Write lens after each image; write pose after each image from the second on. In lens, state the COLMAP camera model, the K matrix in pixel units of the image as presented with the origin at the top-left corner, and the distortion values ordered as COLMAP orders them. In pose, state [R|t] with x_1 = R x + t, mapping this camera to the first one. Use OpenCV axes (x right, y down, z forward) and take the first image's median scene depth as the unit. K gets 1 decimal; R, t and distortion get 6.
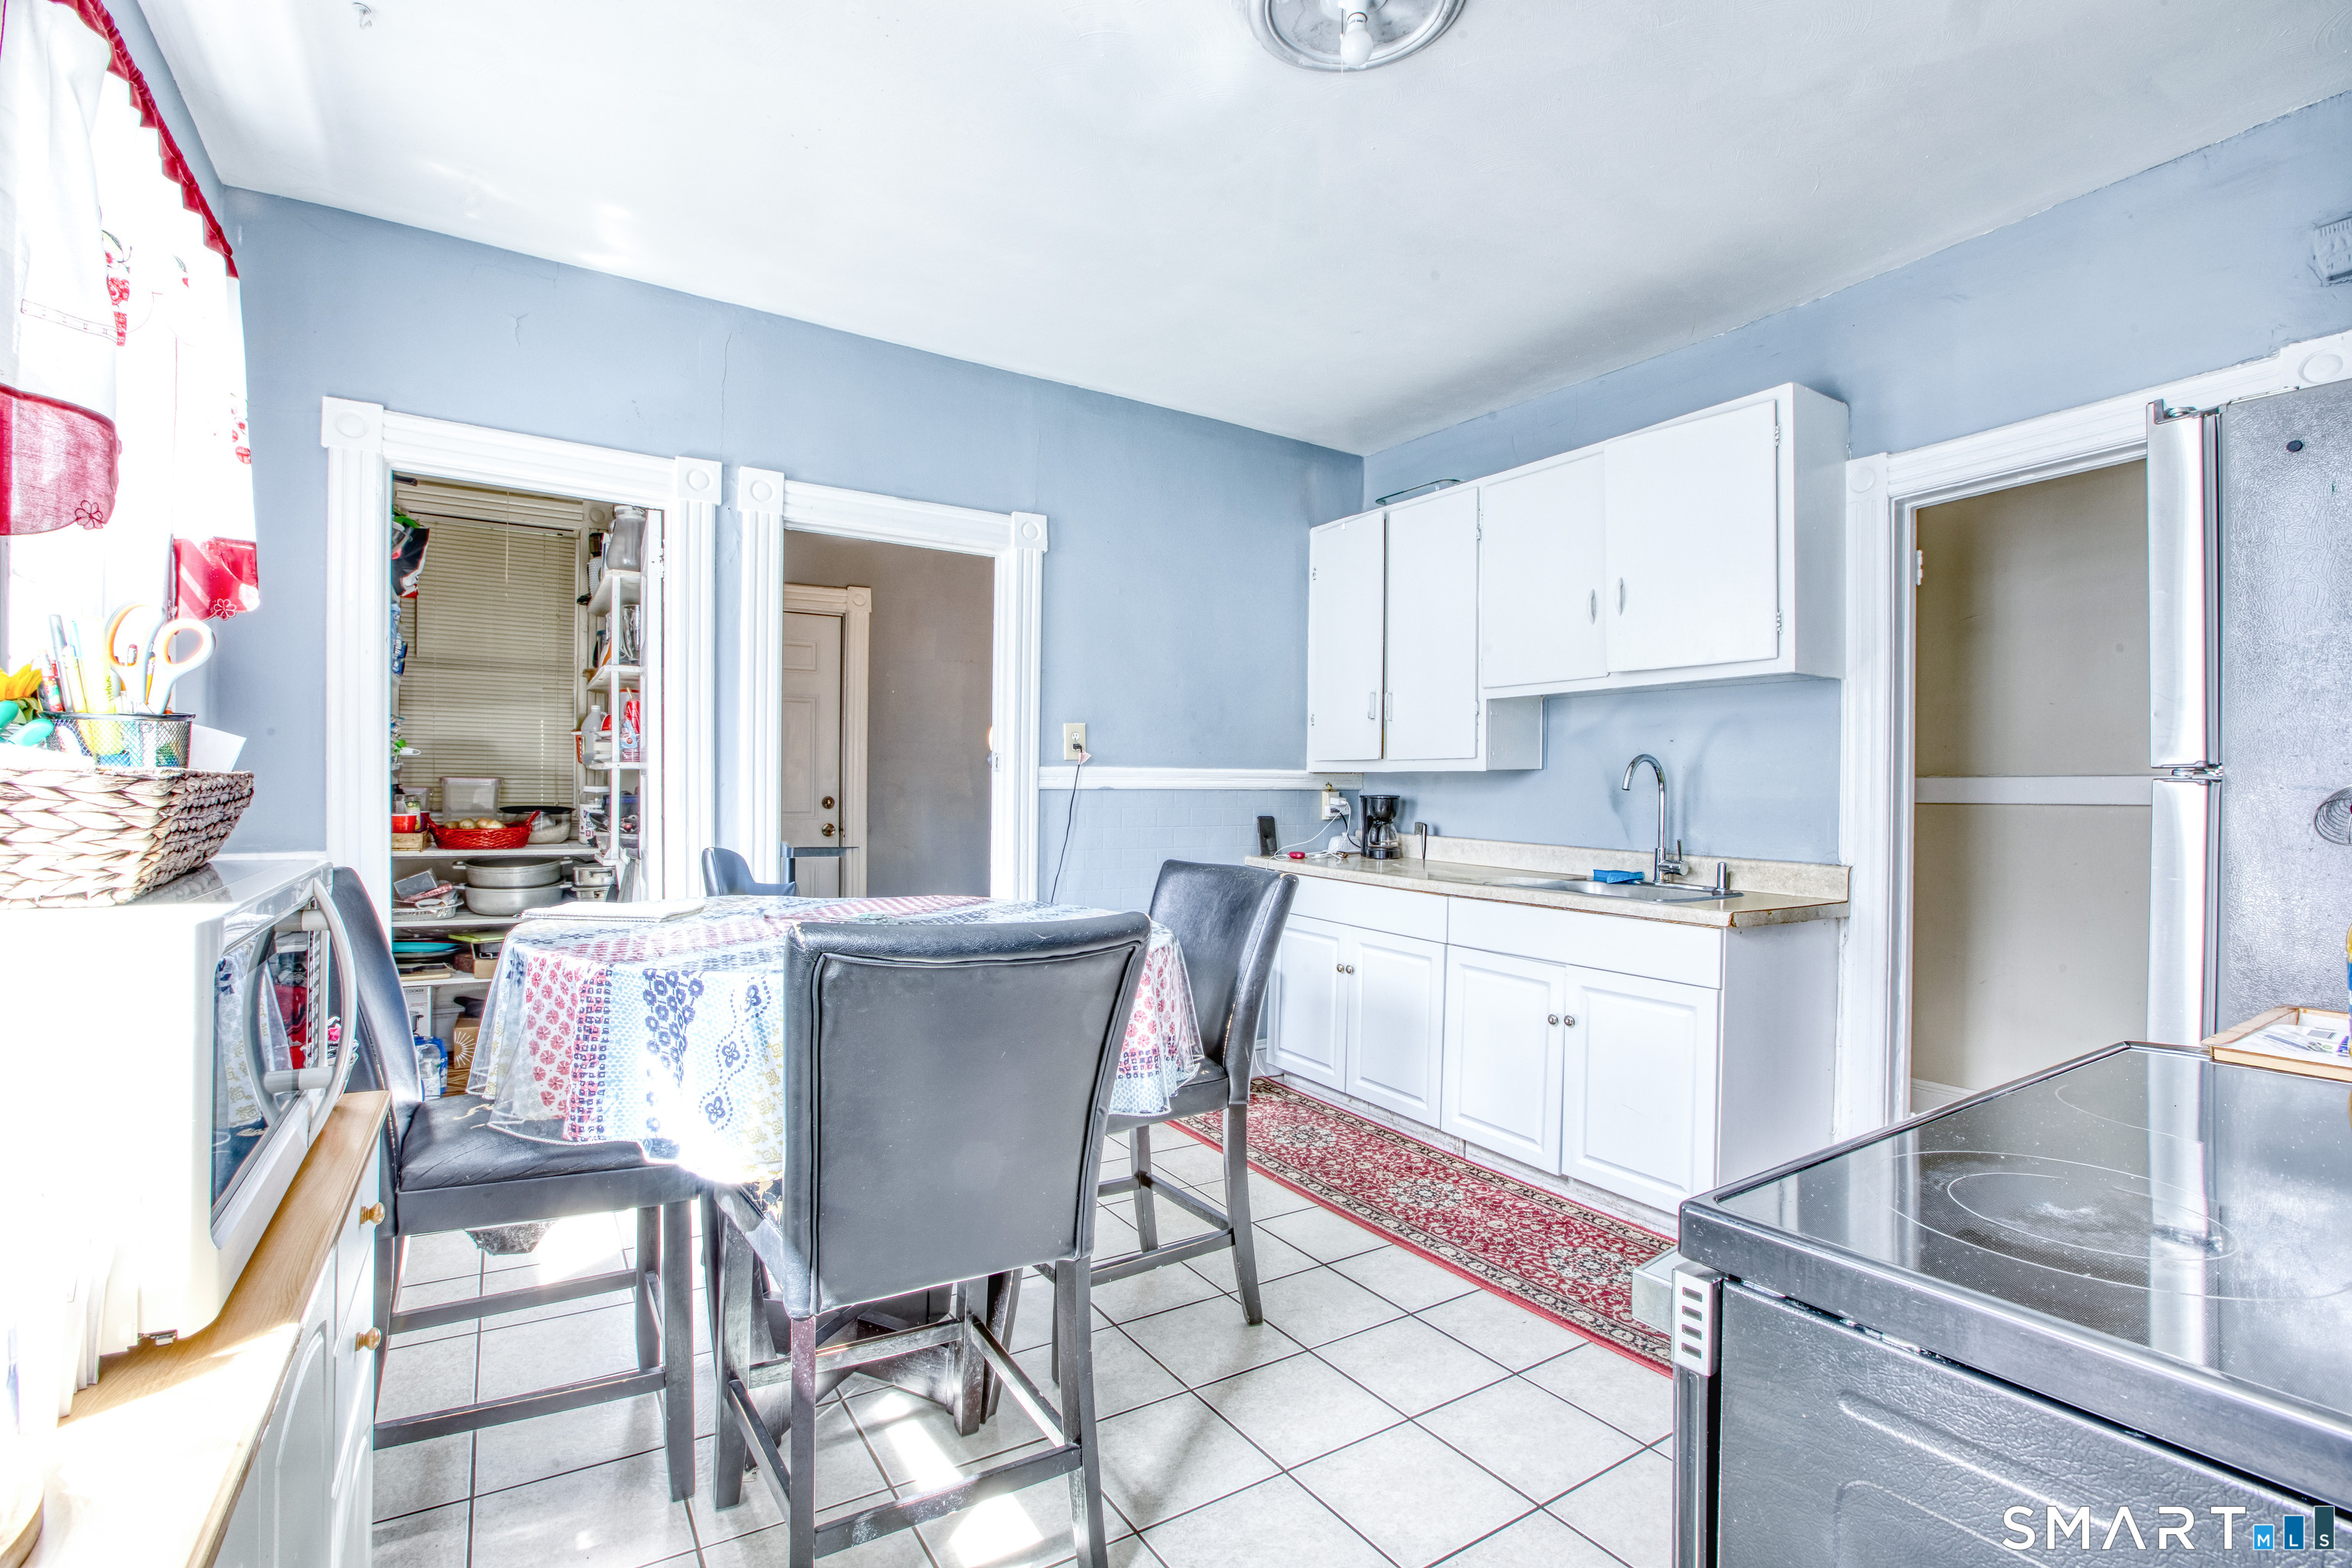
lens RADIAL K [[1072.2, 0, 1179.9], [0, 1072.2, 788.7], [0, 0, 1]] dist [-0.039184, 0.012349]
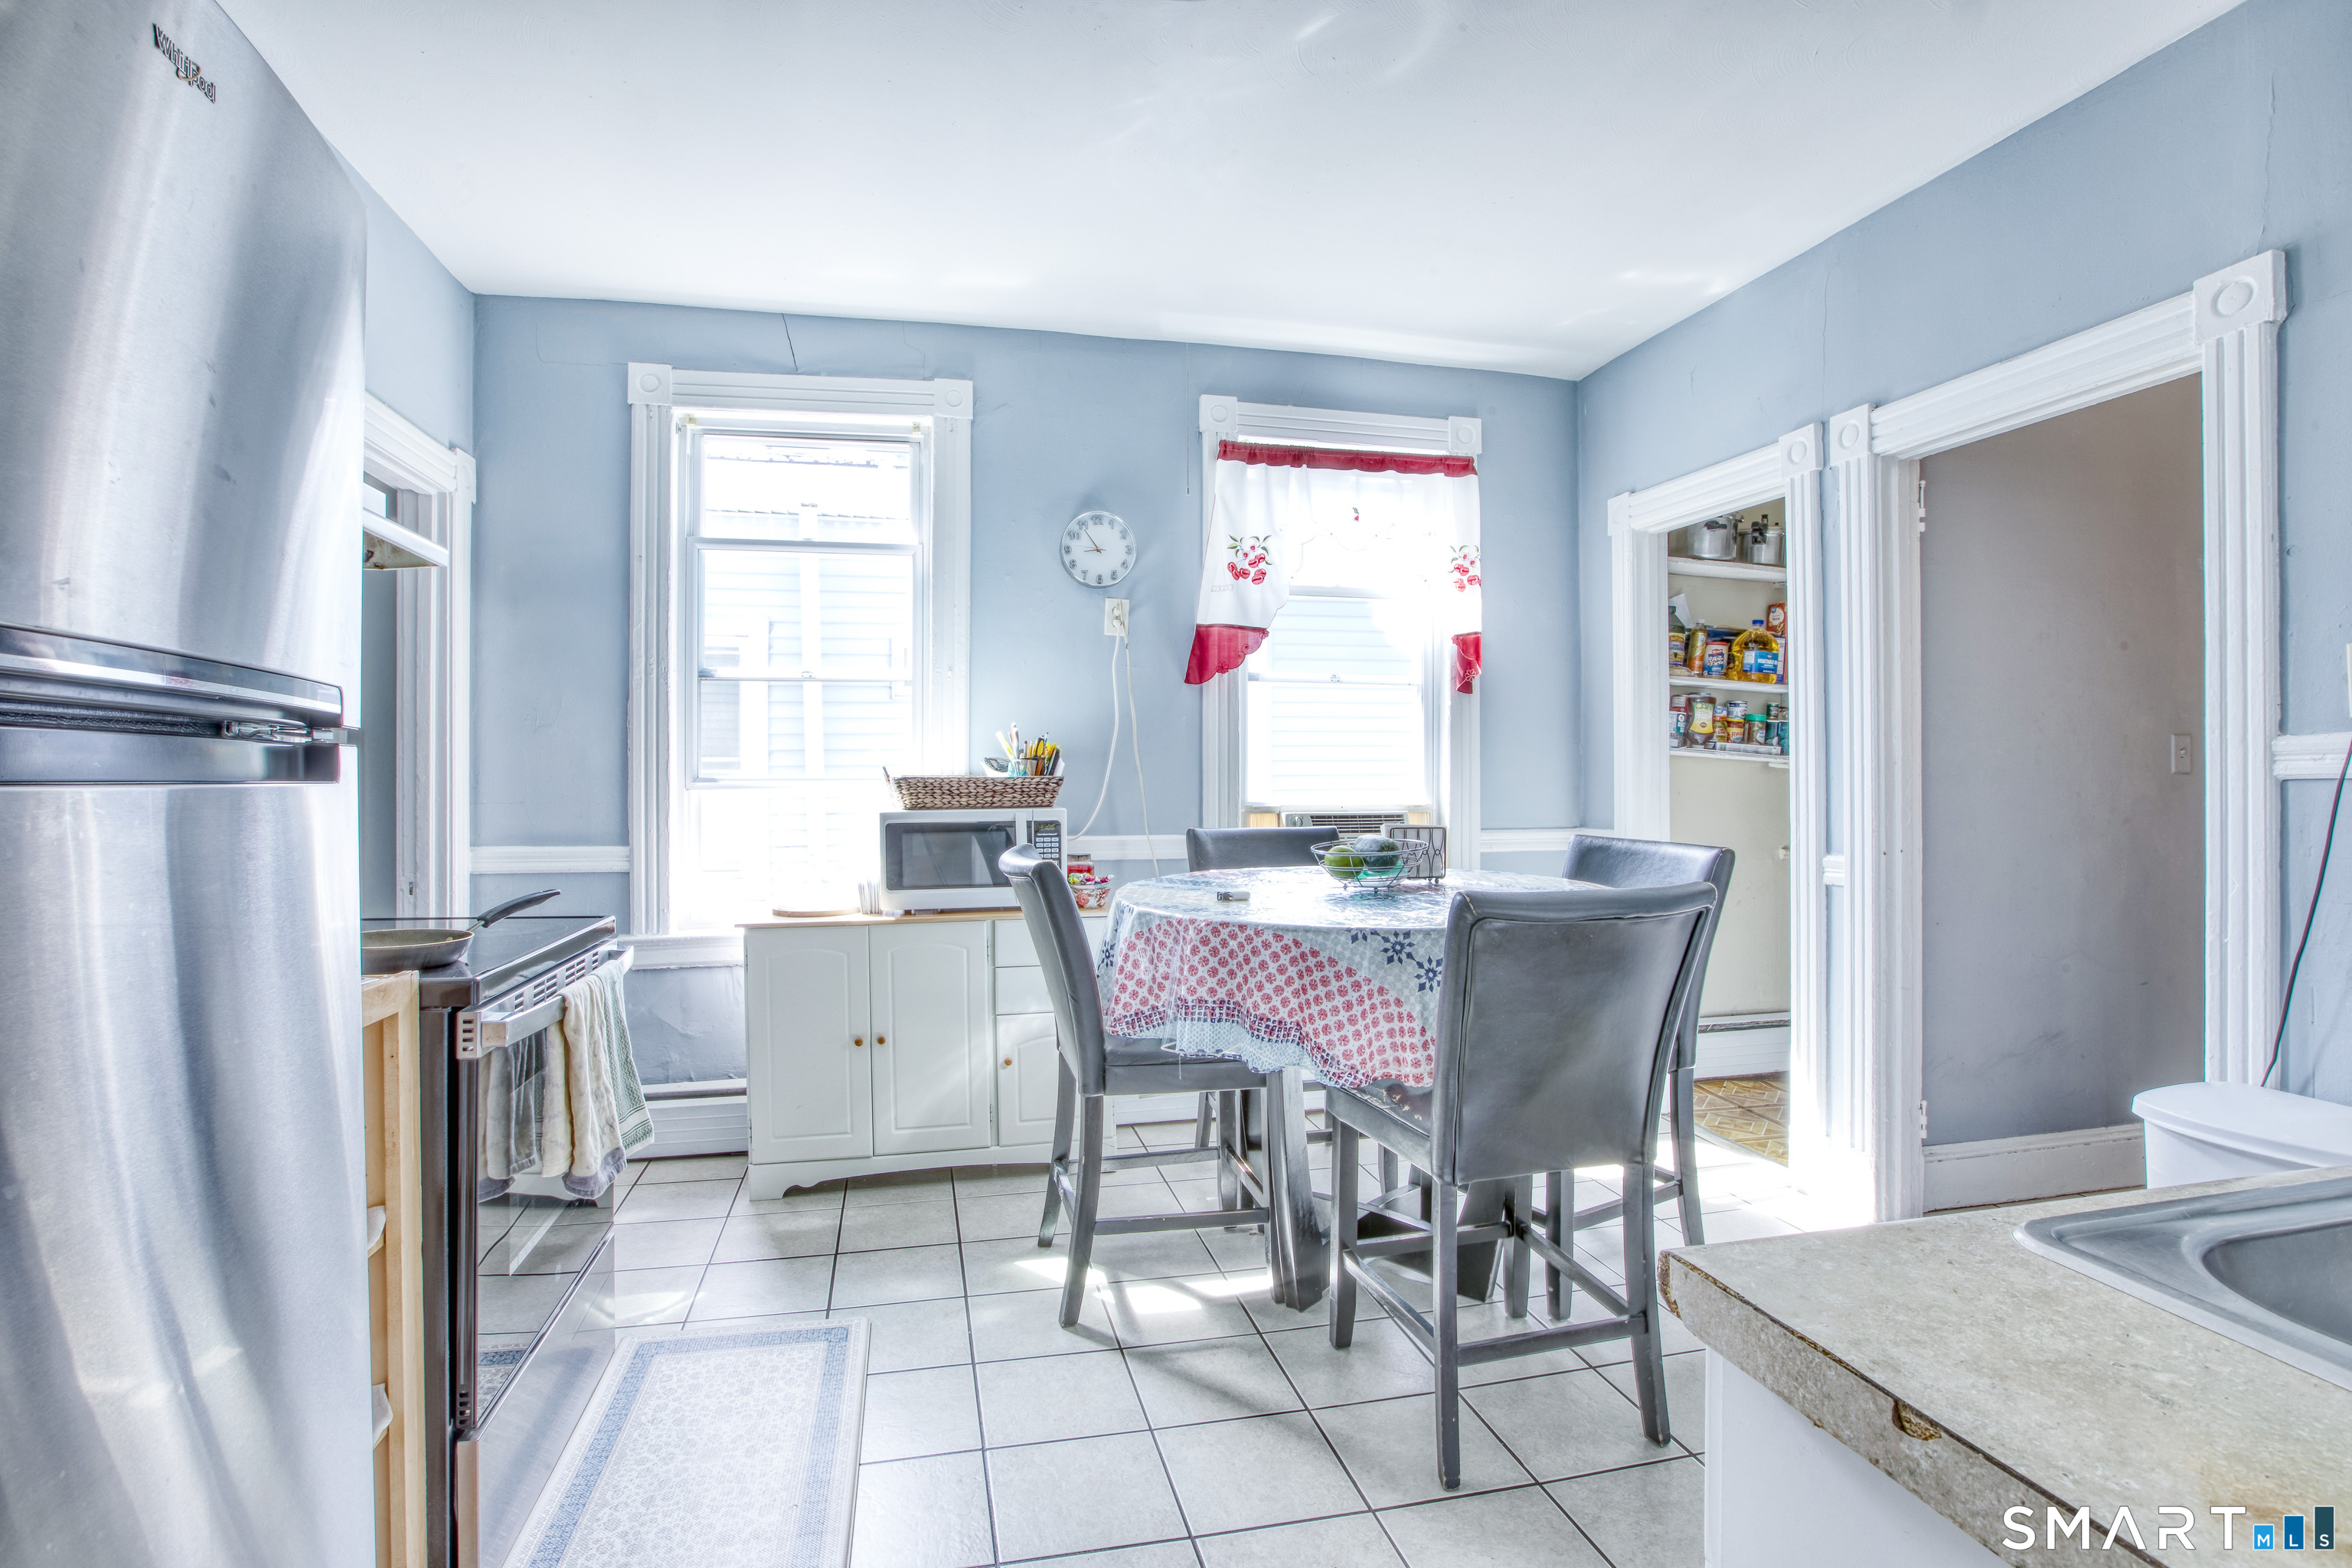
lens RADIAL K [[1158.5, 0, 1176.8], [0, 1158.5, 778.0], [0, 0, 1]] dist [-0.000736, 0.000031]
pose [[-0.329191, -0.006852, -0.944239, 0.708316], [0.003130, 0.999960, -0.008347, 0.003117], [0.944258, -0.005704, -0.329156, 0.839414]]
